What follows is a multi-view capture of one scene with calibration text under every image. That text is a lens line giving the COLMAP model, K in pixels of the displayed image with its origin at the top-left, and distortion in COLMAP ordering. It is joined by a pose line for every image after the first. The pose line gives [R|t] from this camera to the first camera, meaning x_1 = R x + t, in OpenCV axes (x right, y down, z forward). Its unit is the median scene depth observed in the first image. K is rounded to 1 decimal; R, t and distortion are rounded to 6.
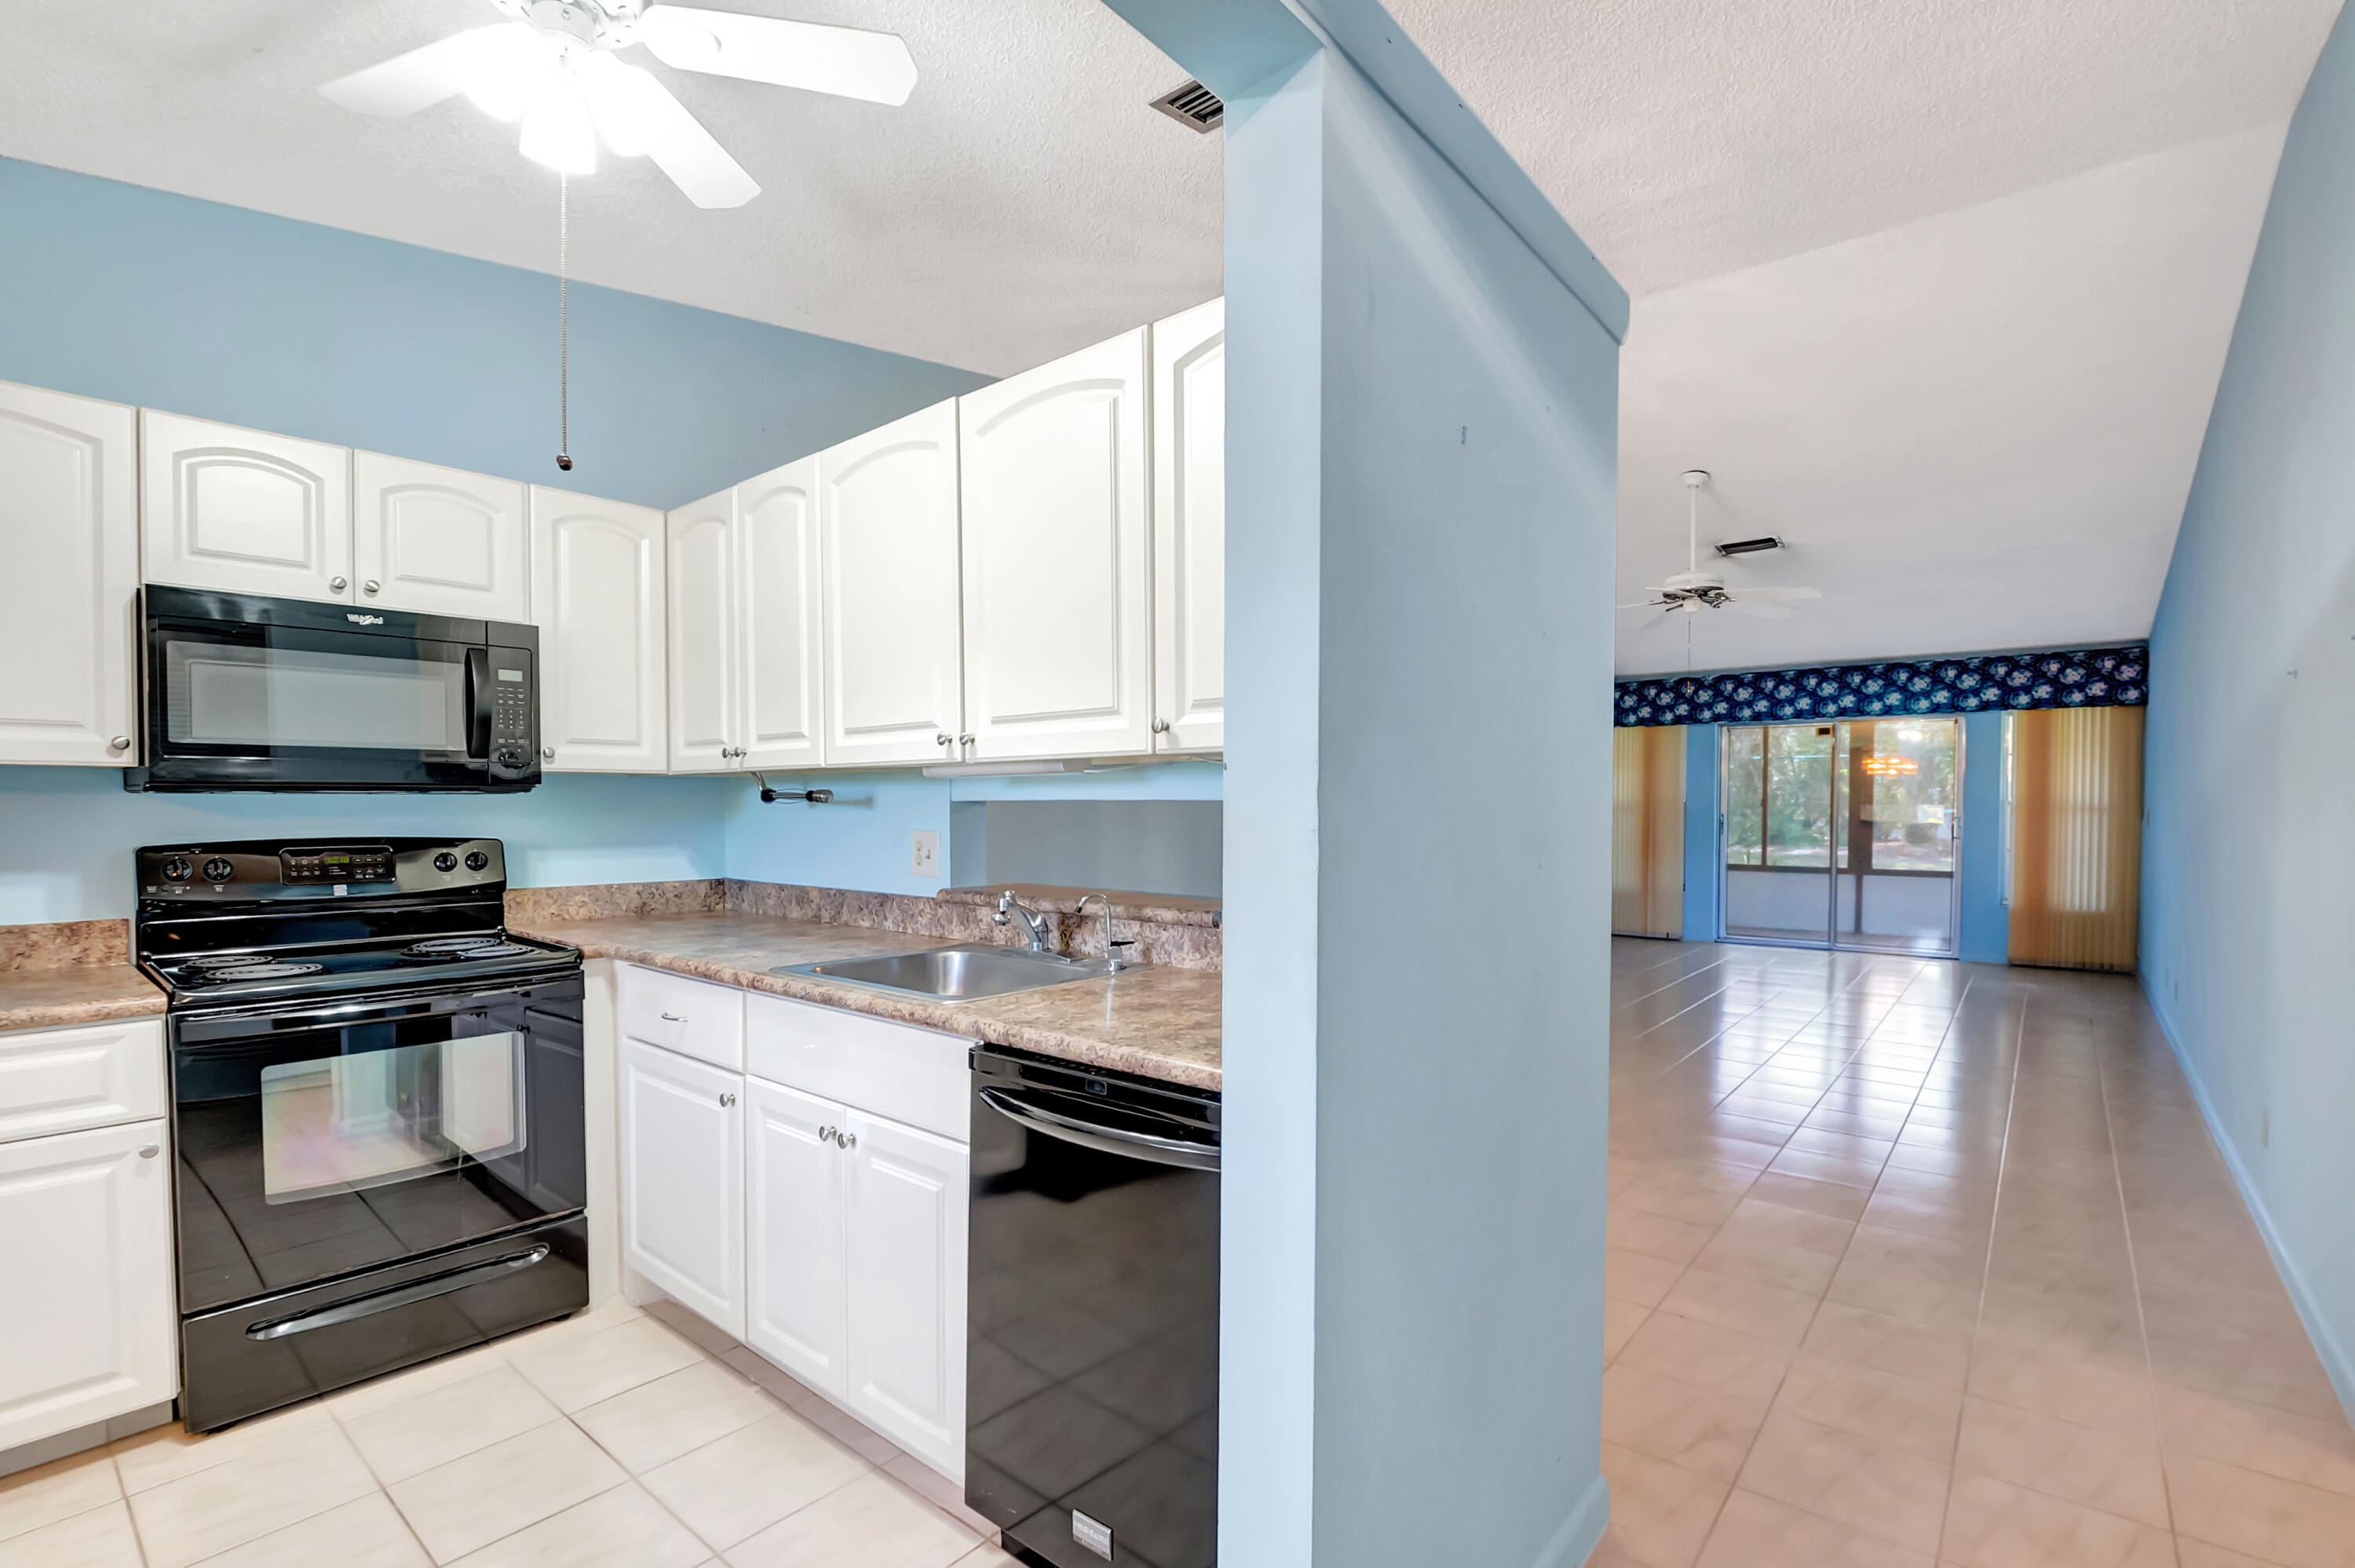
lens RADIAL K [[1054.7, 0, 1194.8], [0, 1054.7, 846.6], [0, 0, 1]] dist [-0.019518, -0.000879]
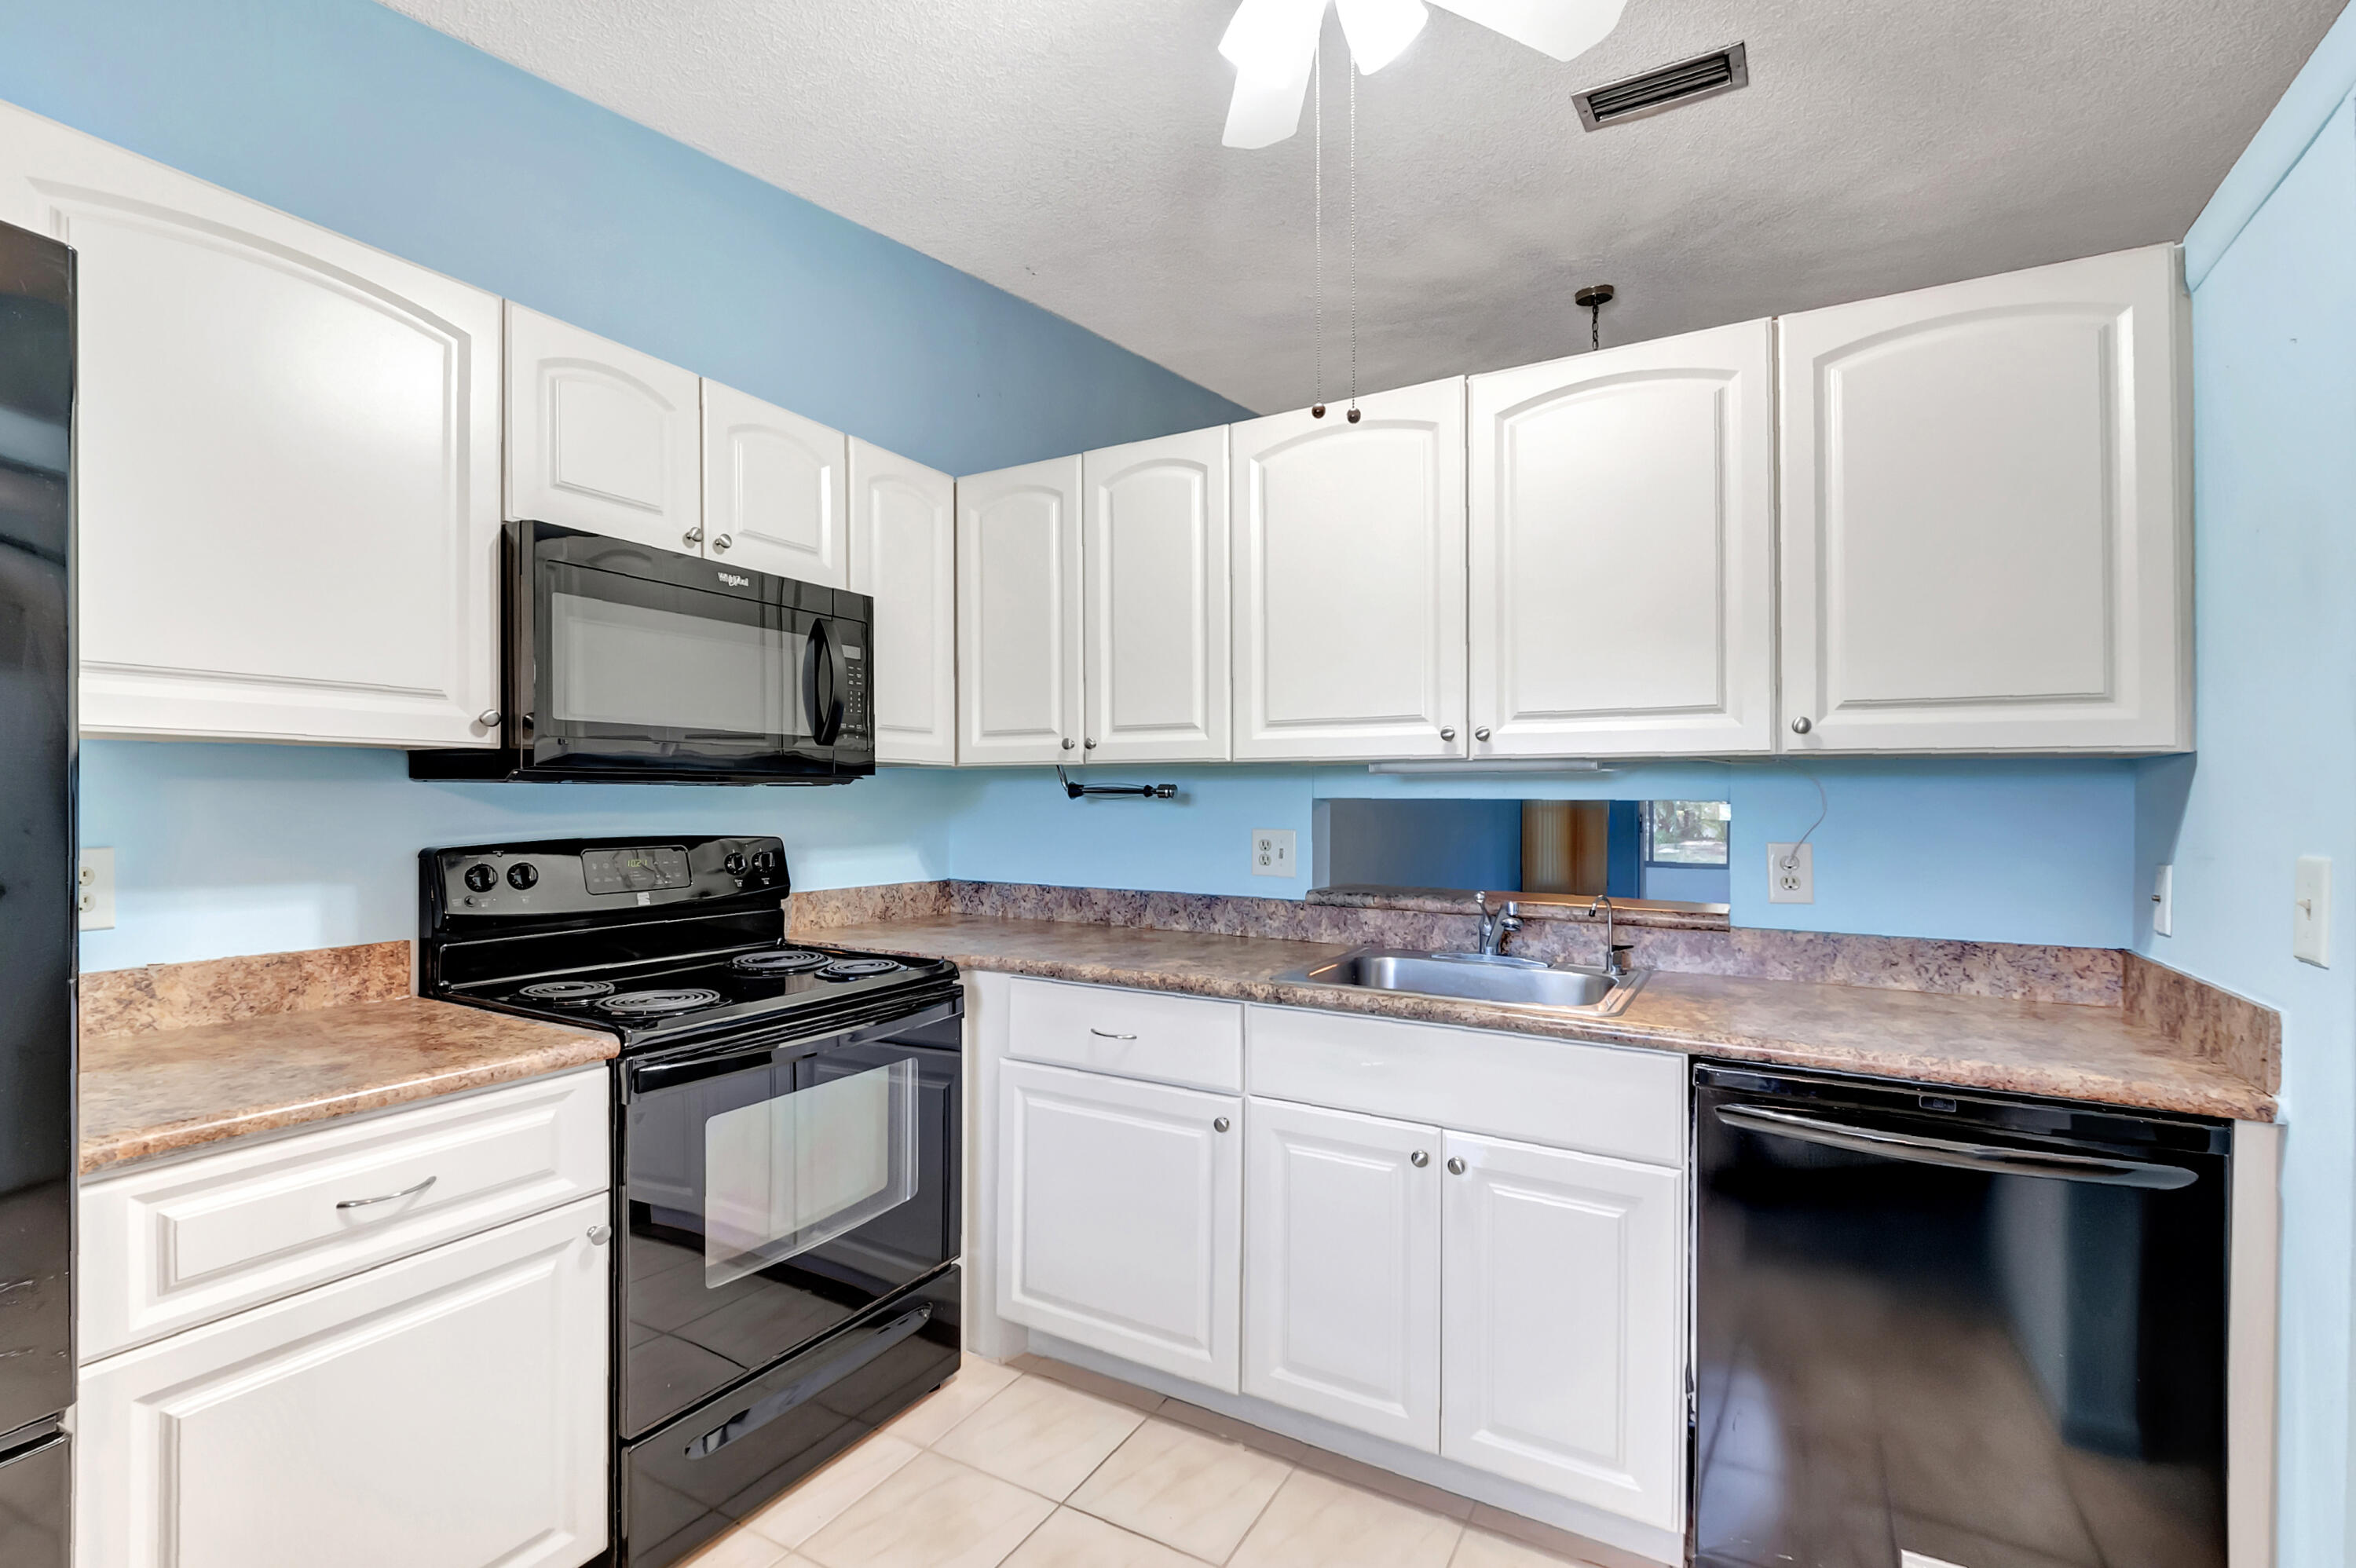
lens RADIAL K [[1018.9, 0, 1173.0], [0, 1018.9, 824.0], [0, 0, 1]] dist [0.019095, -0.017414]
pose [[0.985341, 0.001424, 0.170588, -0.557139], [0.001098, 0.999892, -0.014689, -0.006618], [-0.170590, 0.014661, 0.985233, 0.115952]]
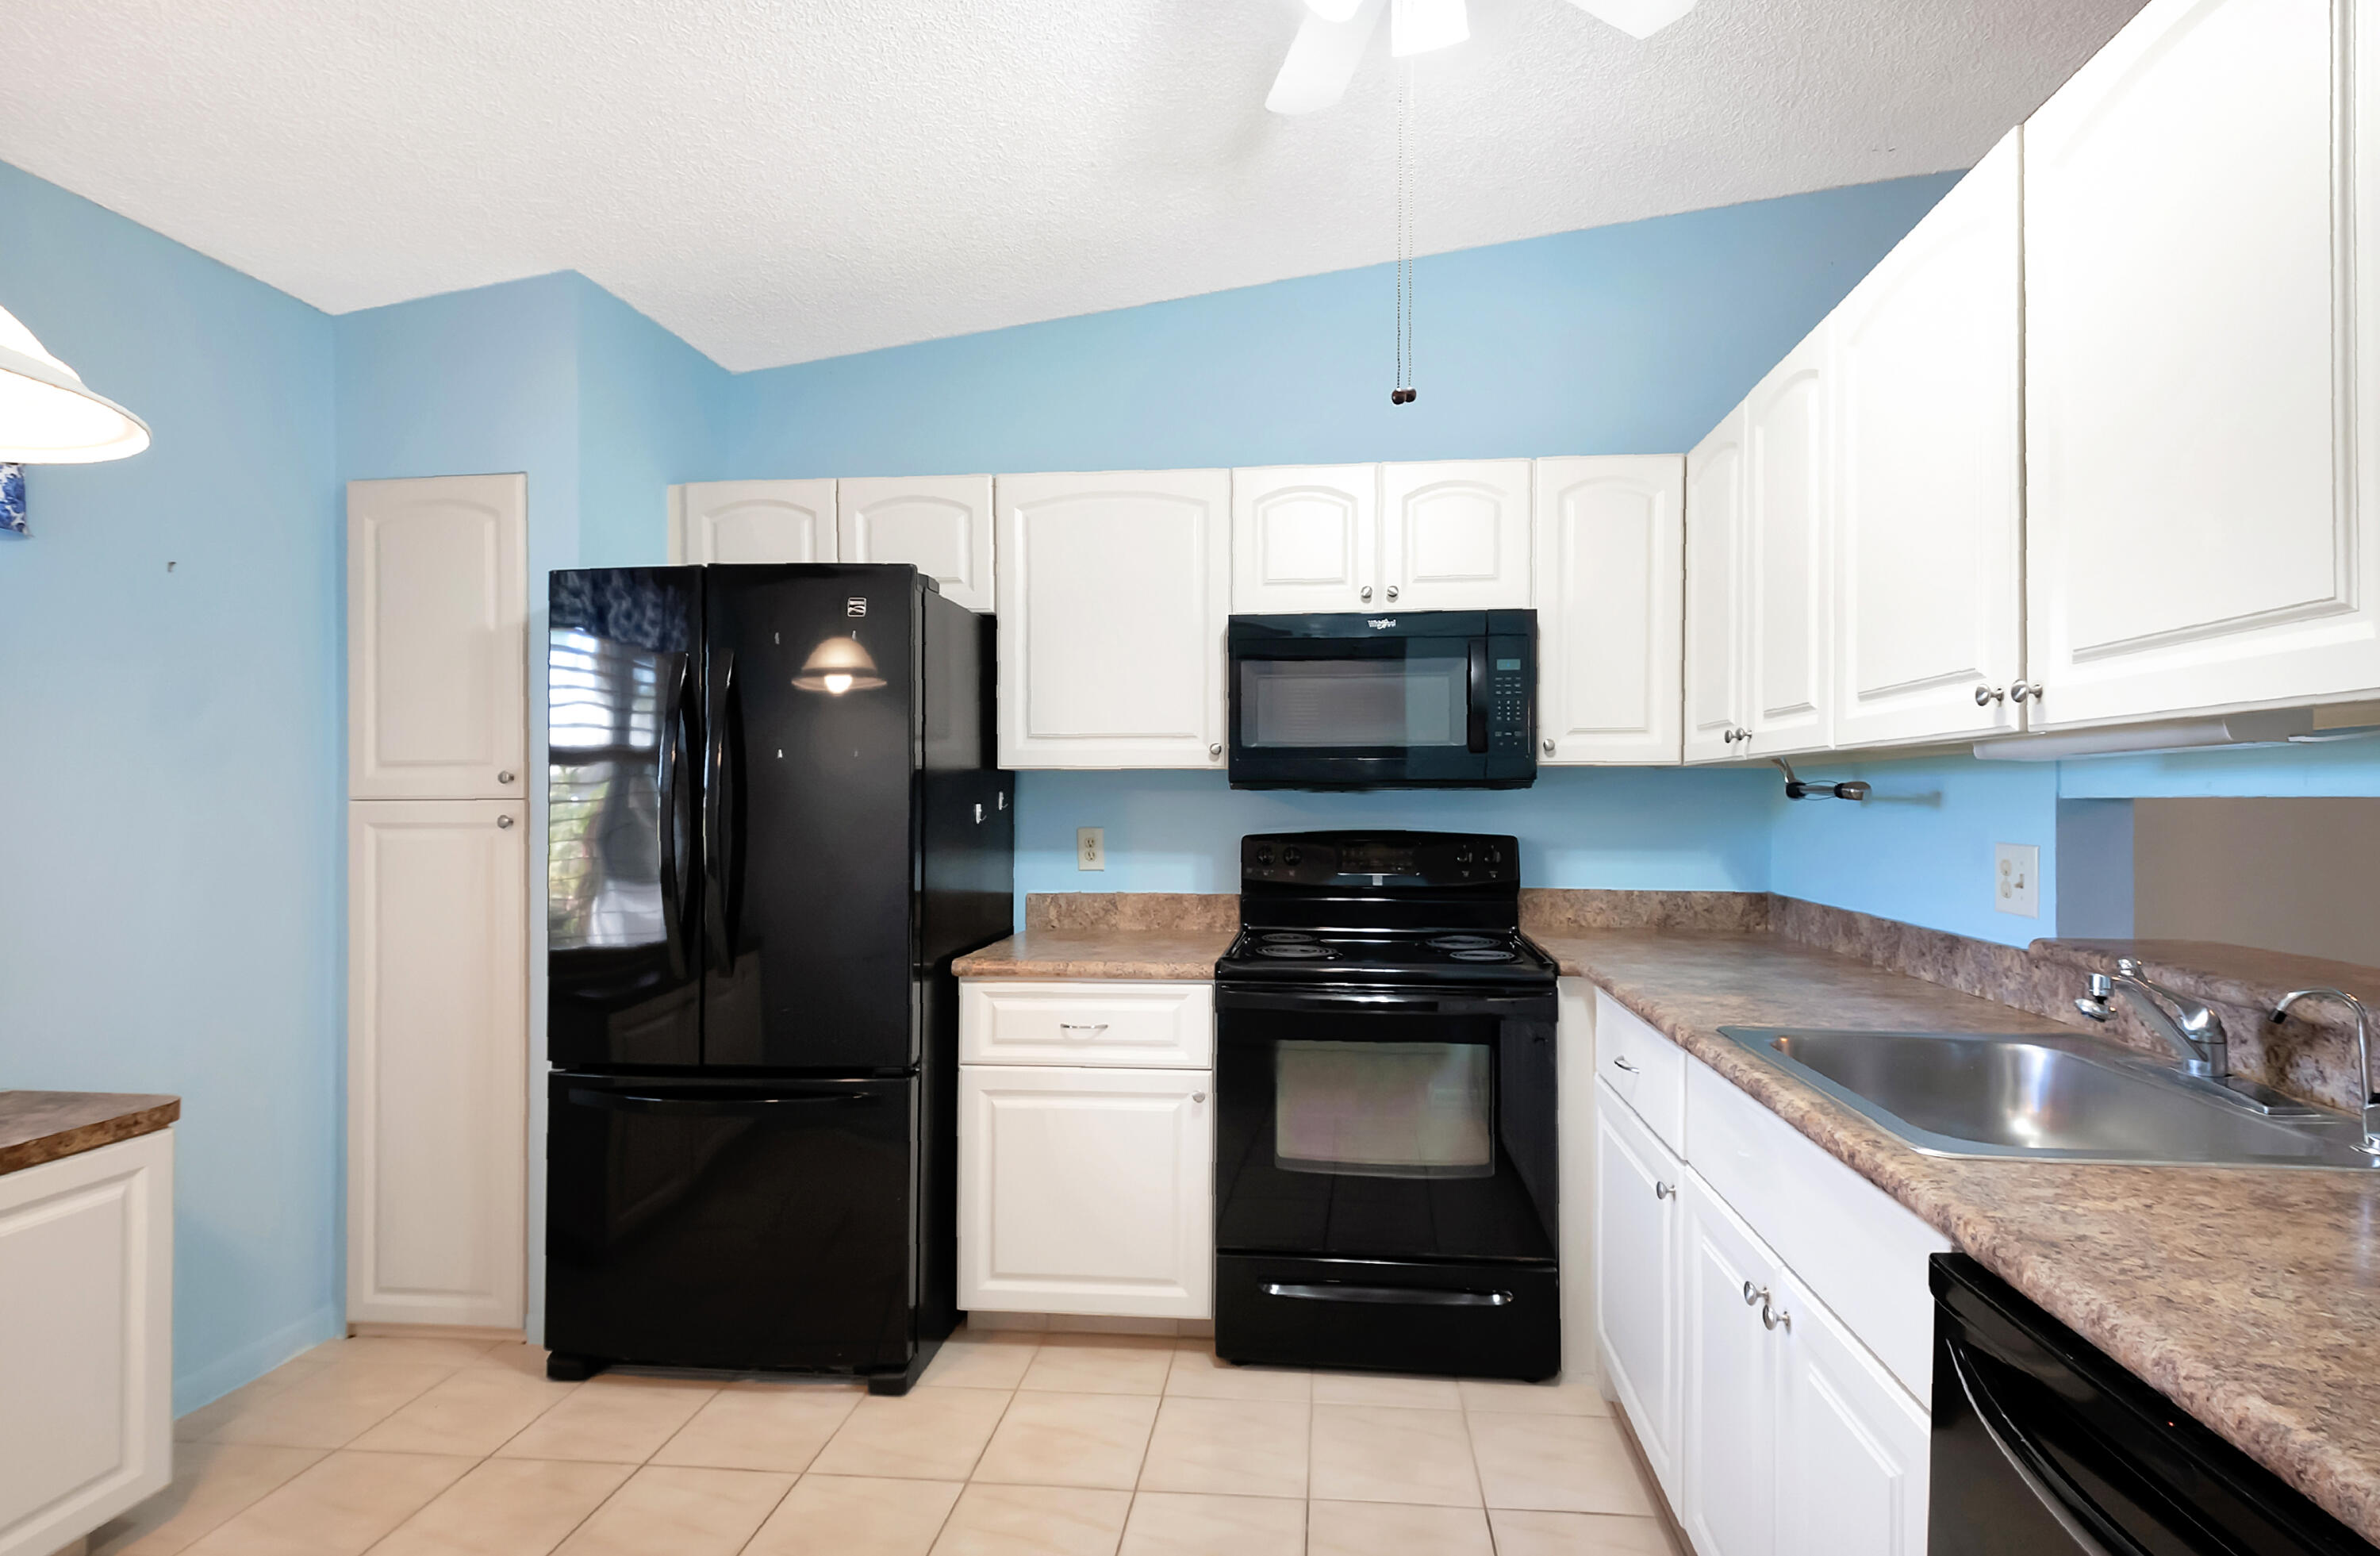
lens RADIAL K [[1108.6, 0, 1242.0], [0, 1108.6, 795.0], [0, 0, 1]] dist [0.000179, -0.000611]
pose [[0.560646, -0.002308, -0.828052, 0.042379], [-0.034024, 0.999087, -0.025821, -0.012251], [0.827356, 0.042651, 0.560056, 0.254045]]
